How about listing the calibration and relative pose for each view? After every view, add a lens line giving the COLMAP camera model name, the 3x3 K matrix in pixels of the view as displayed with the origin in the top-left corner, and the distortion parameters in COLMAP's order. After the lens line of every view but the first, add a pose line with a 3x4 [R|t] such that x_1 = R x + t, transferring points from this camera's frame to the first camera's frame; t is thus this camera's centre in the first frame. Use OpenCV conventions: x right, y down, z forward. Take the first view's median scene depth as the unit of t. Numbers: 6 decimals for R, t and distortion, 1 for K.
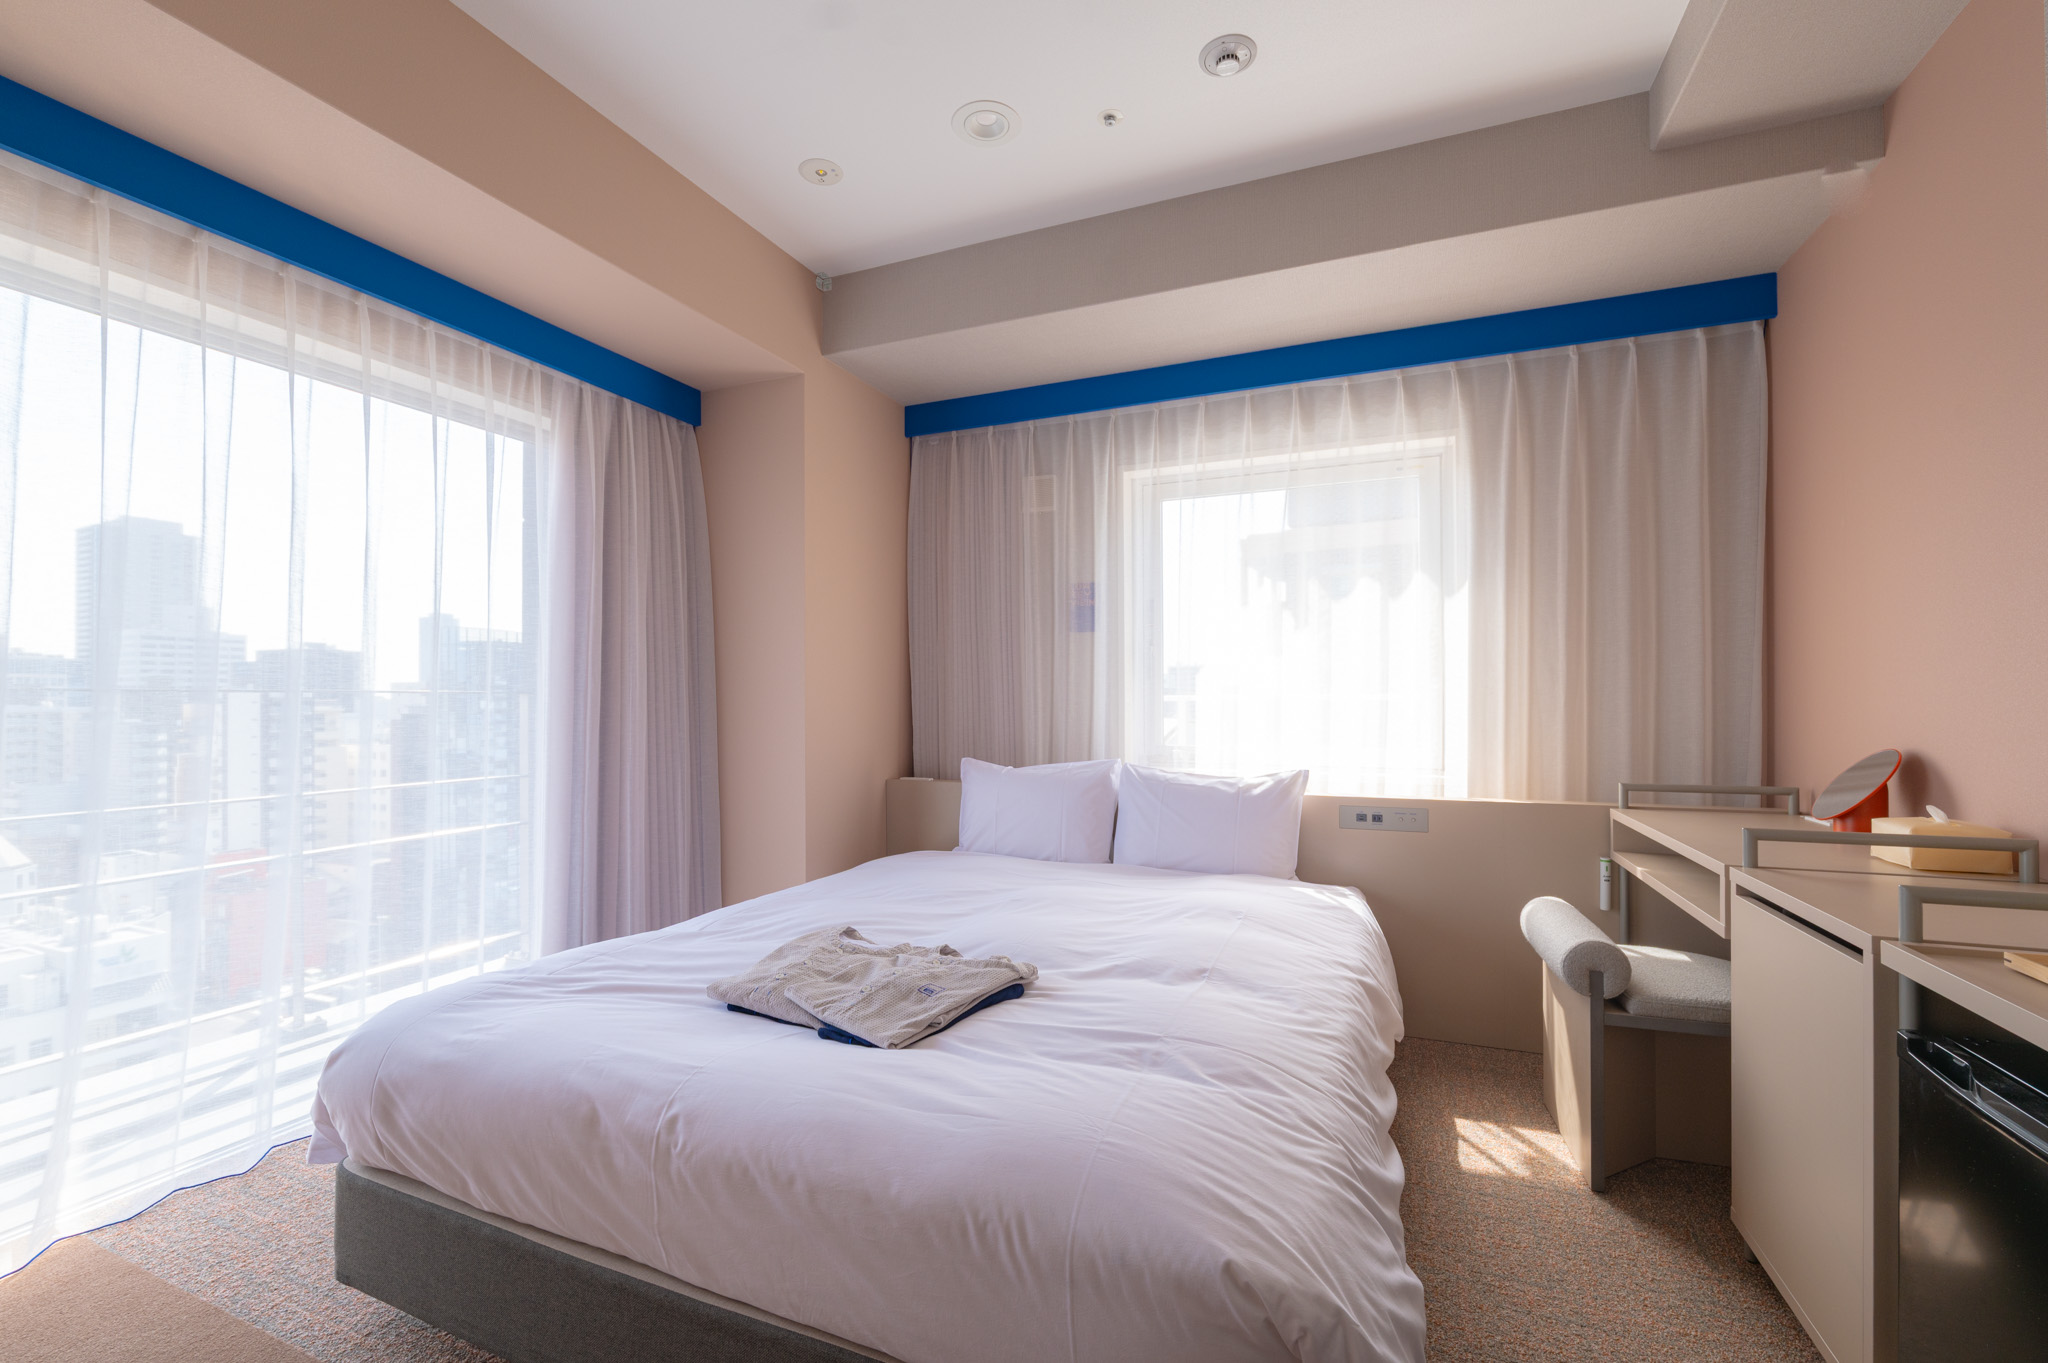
lens RADIAL K [[886.6, 0, 1024.0], [0, 886.6, 681.5], [0, 0, 1]] dist [-0.001351, 0.000056]
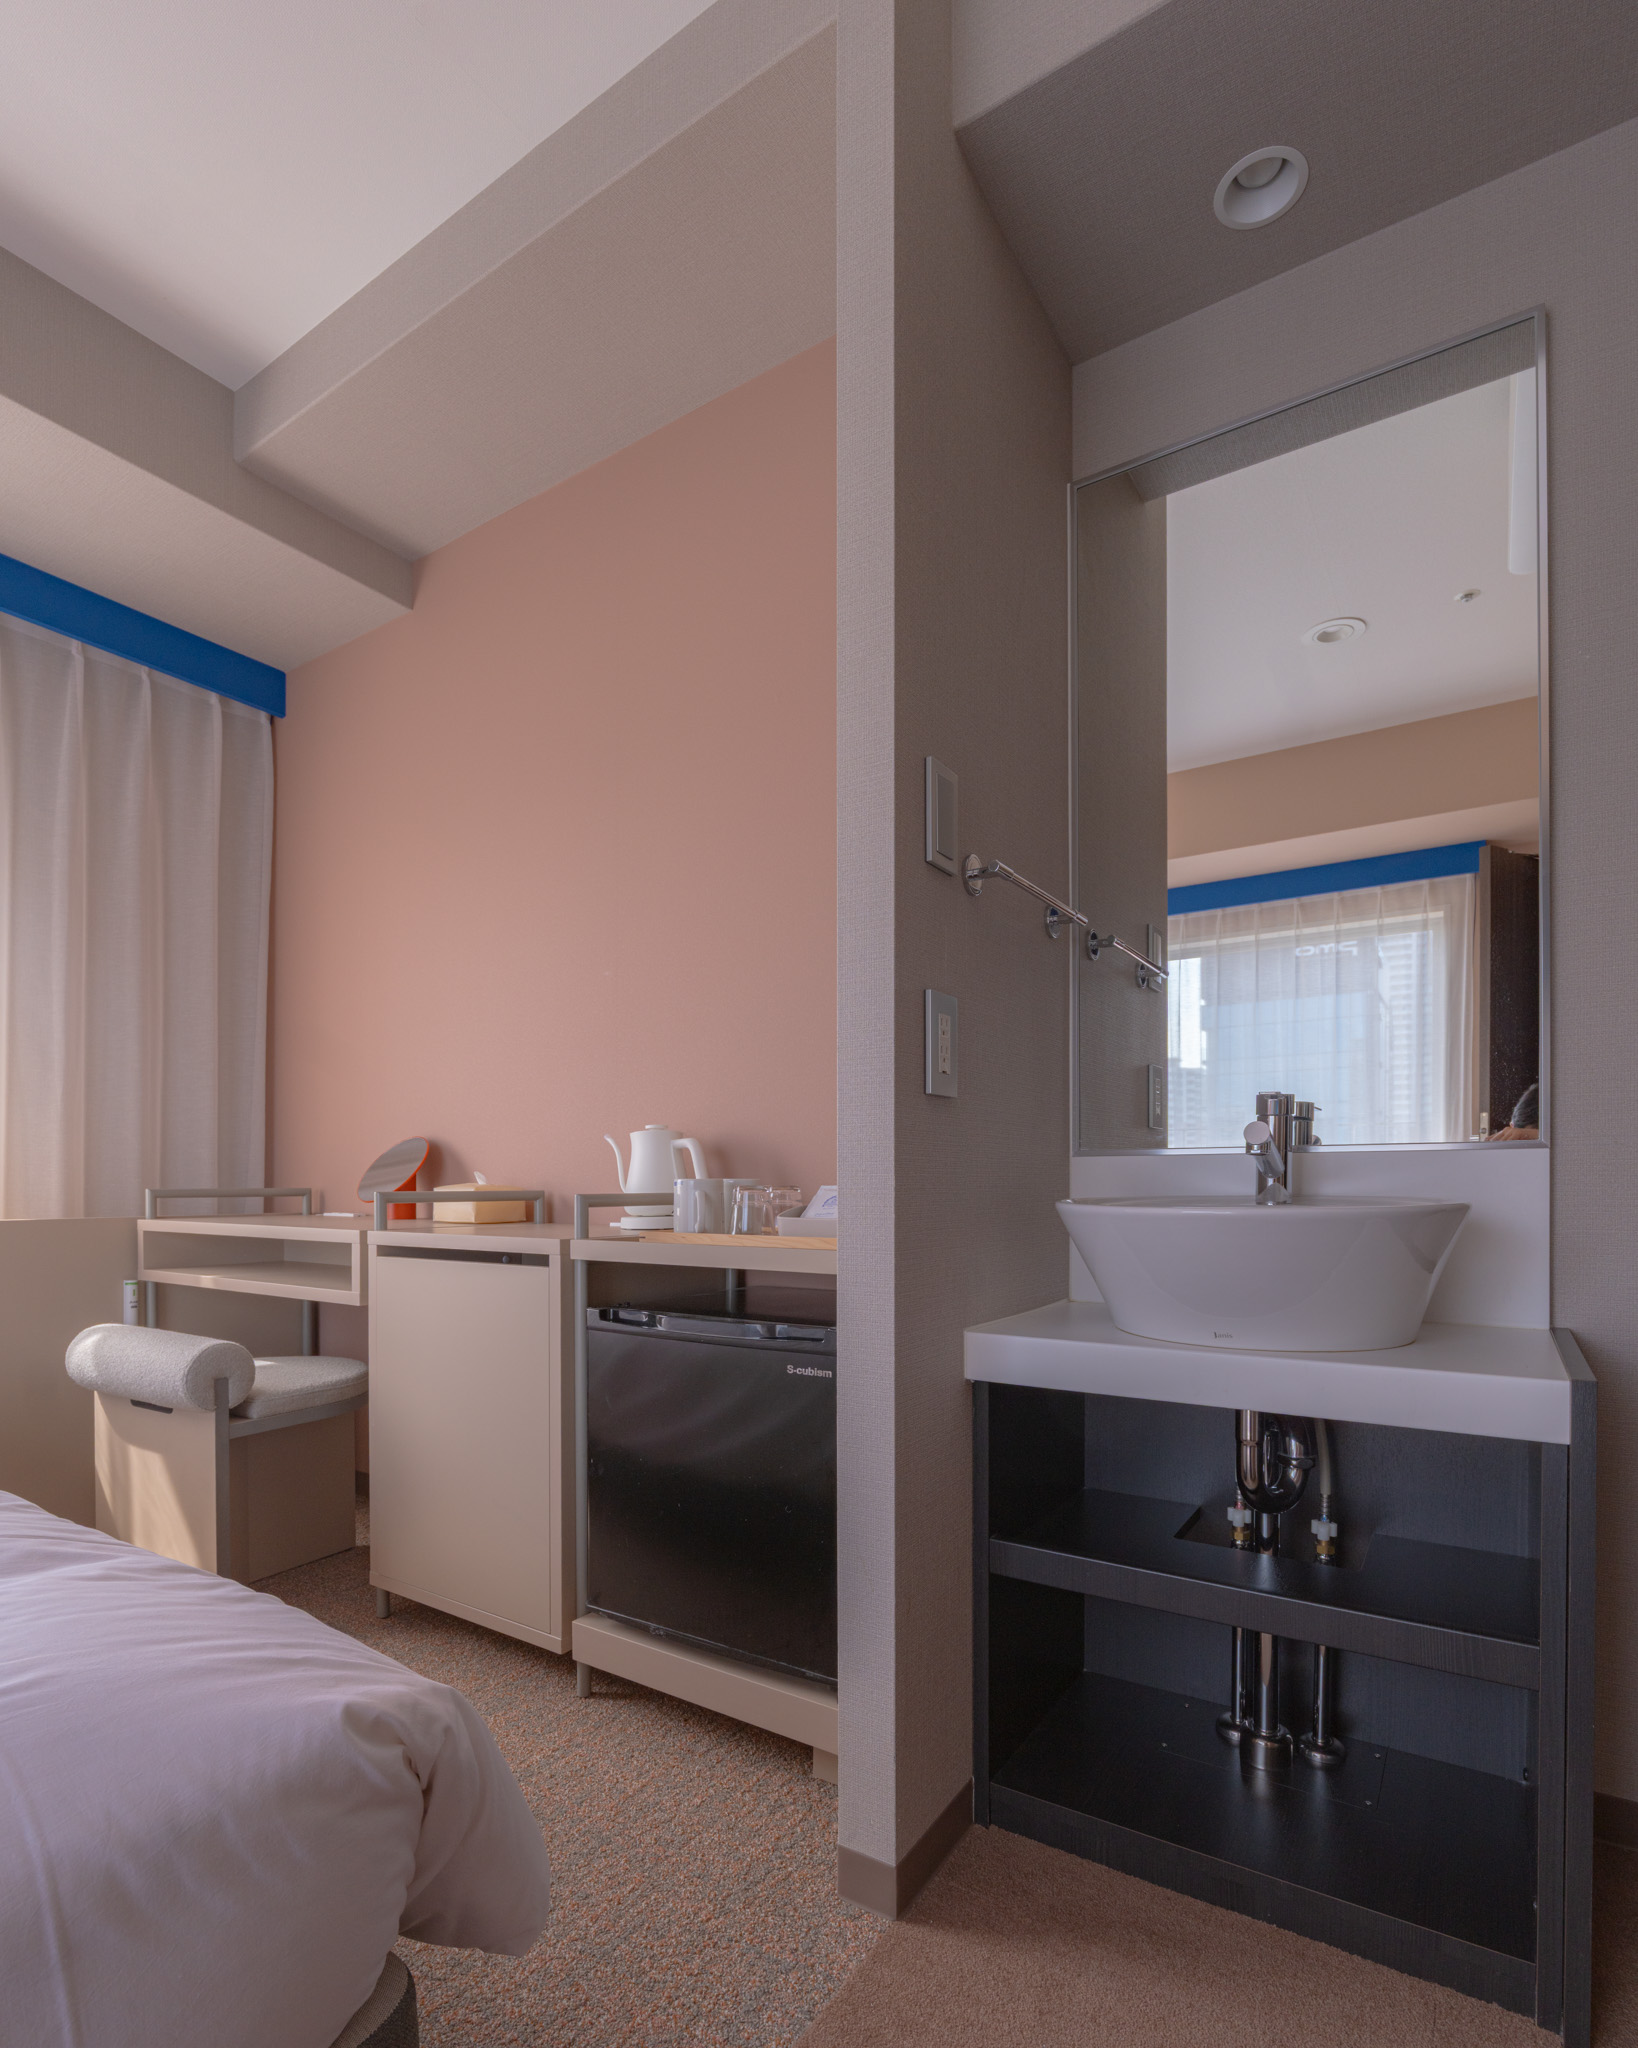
lens RADIAL K [[1028.7, 0, 820.0], [0, 1028.7, 1174.0], [0, 0, 1]] dist [-0.001782, -0.000541]
pose [[0.187196, 0.012491, 0.982243, -0.210950], [-0.014985, 0.999839, -0.009859, 0.133381], [-0.982208, -0.012873, 0.187353, 0.259553]]
